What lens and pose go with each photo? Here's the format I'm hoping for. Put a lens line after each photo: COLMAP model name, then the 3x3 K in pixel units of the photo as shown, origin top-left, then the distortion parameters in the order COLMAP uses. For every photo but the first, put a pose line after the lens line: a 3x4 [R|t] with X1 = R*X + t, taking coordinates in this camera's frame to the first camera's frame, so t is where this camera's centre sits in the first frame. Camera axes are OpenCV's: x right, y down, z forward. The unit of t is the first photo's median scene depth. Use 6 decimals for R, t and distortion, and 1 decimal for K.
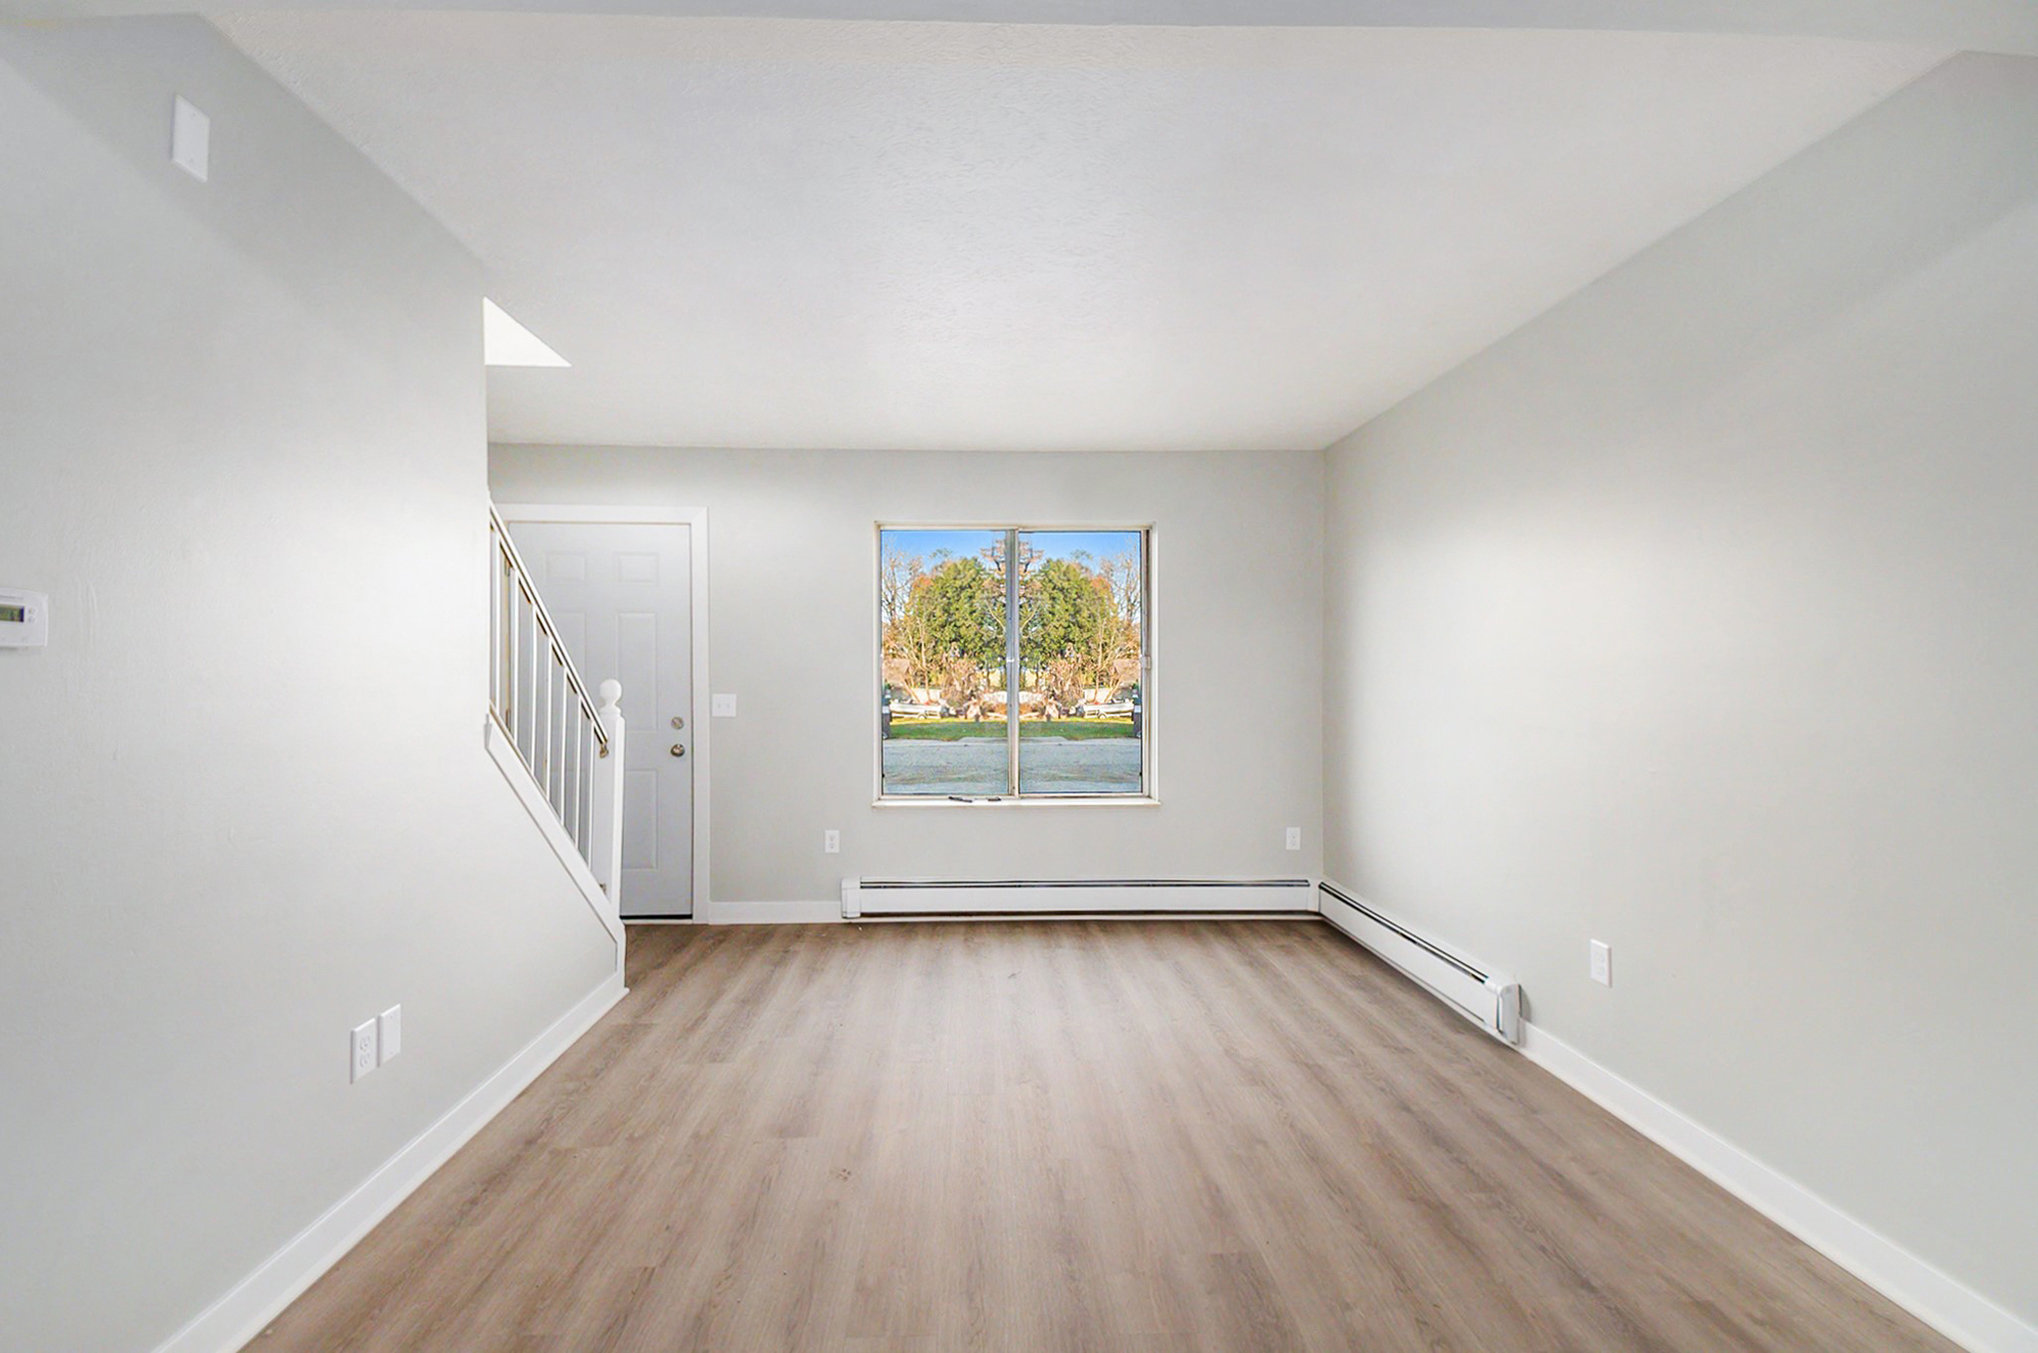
lens RADIAL K [[893.8, 0, 996.2], [0, 893.8, 662.8], [0, 0, 1]] dist [0.078850, -0.053820]
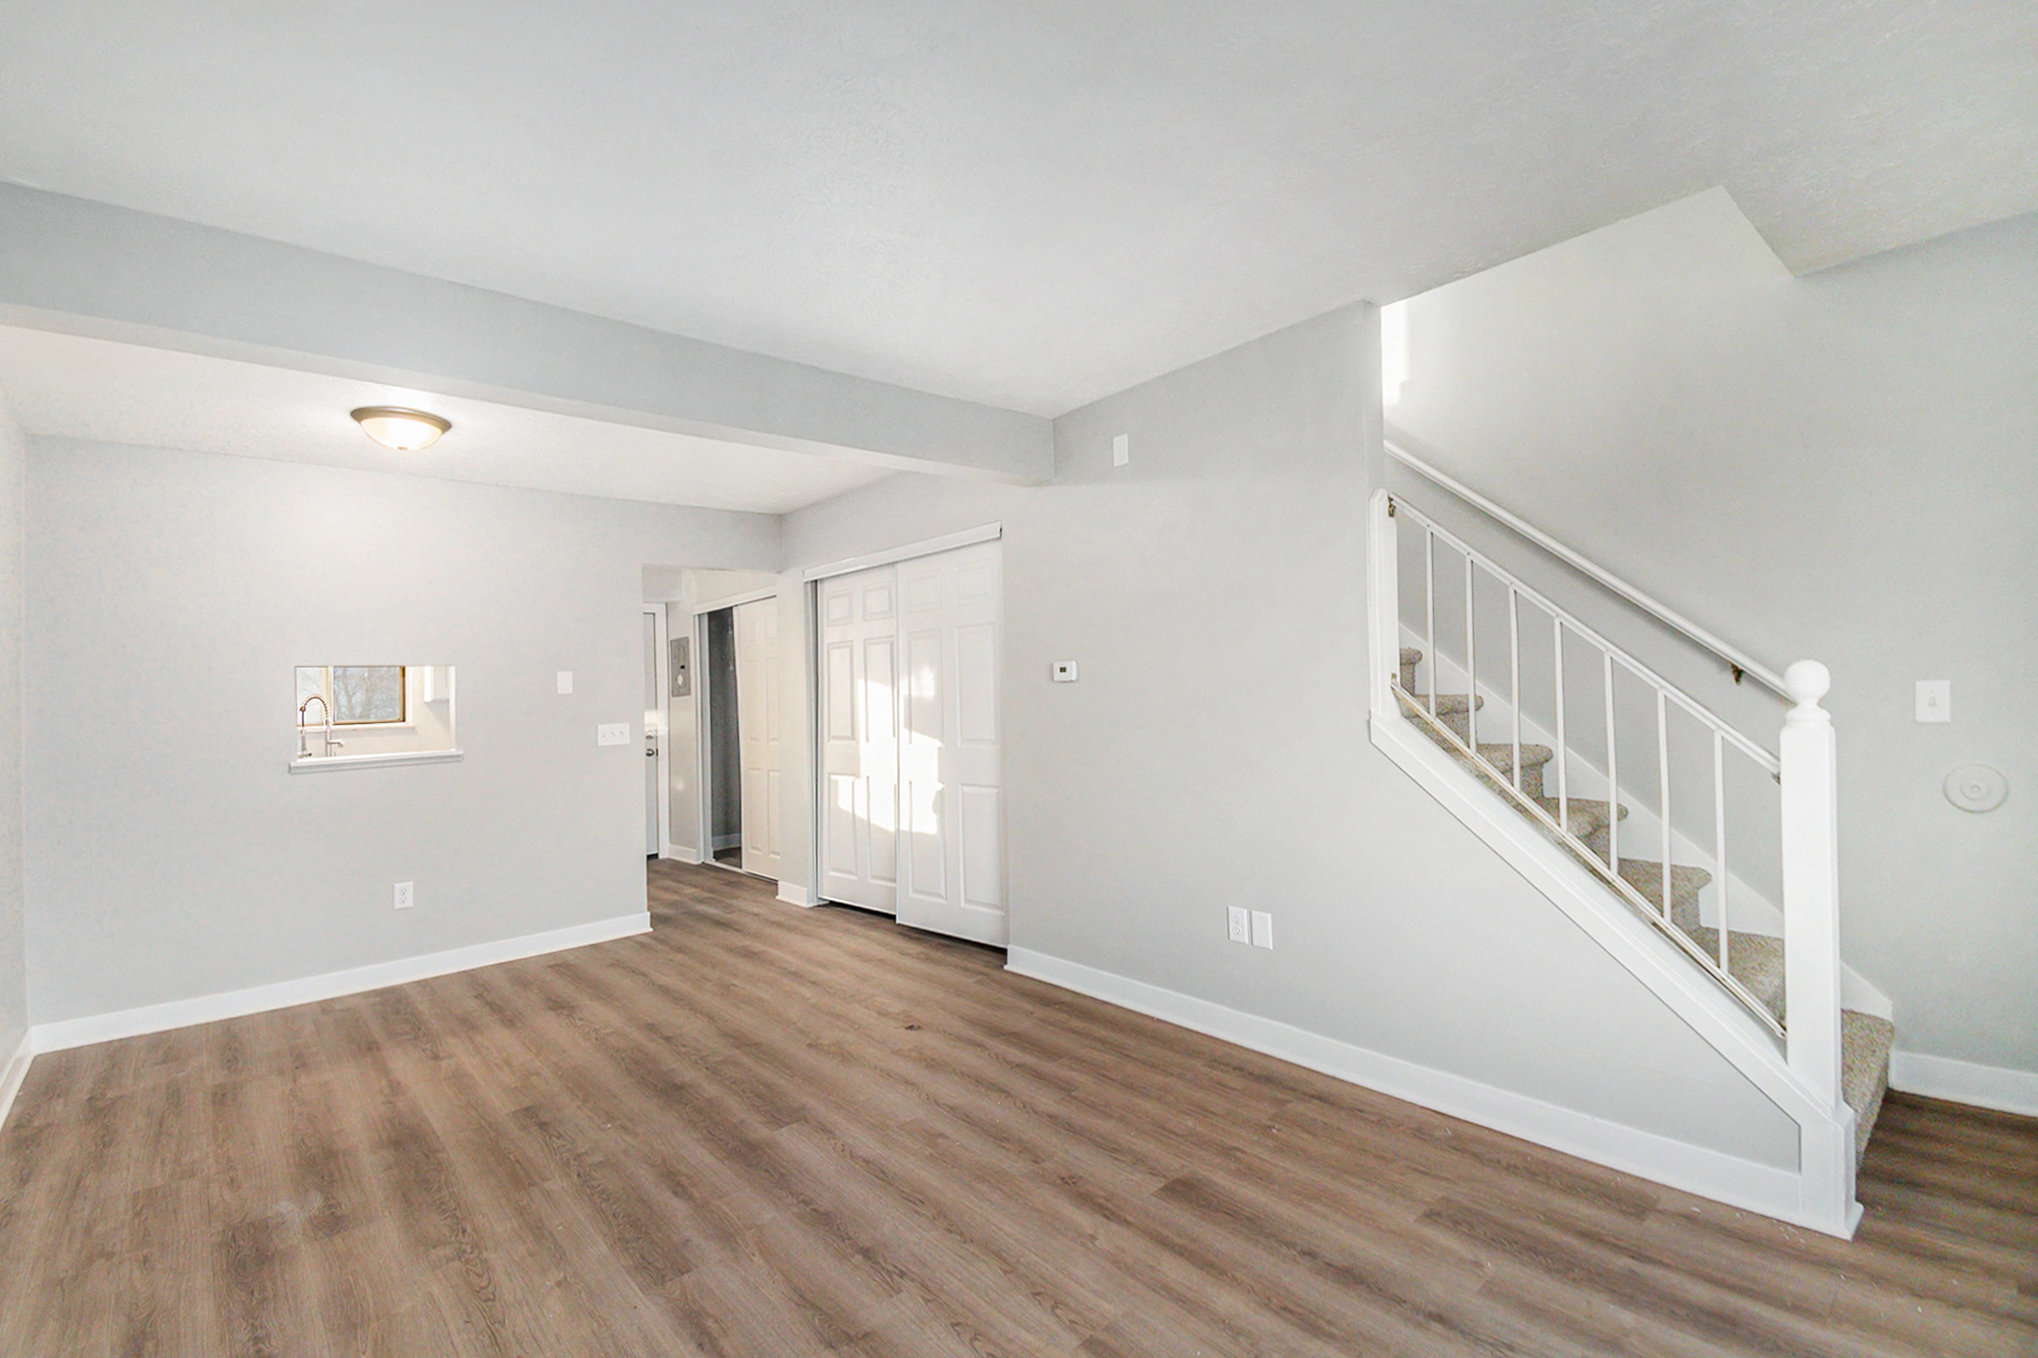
lens RADIAL K [[893.8, 0, 996.2], [0, 893.8, 665.3], [0, 0, 1]] dist [0.078850, -0.053820]
pose [[-0.777552, 0.010540, -0.628731, 0.361518], [0.046547, 0.998081, -0.040833, 0.018232], [0.627094, -0.061016, -0.776550, 1.218216]]
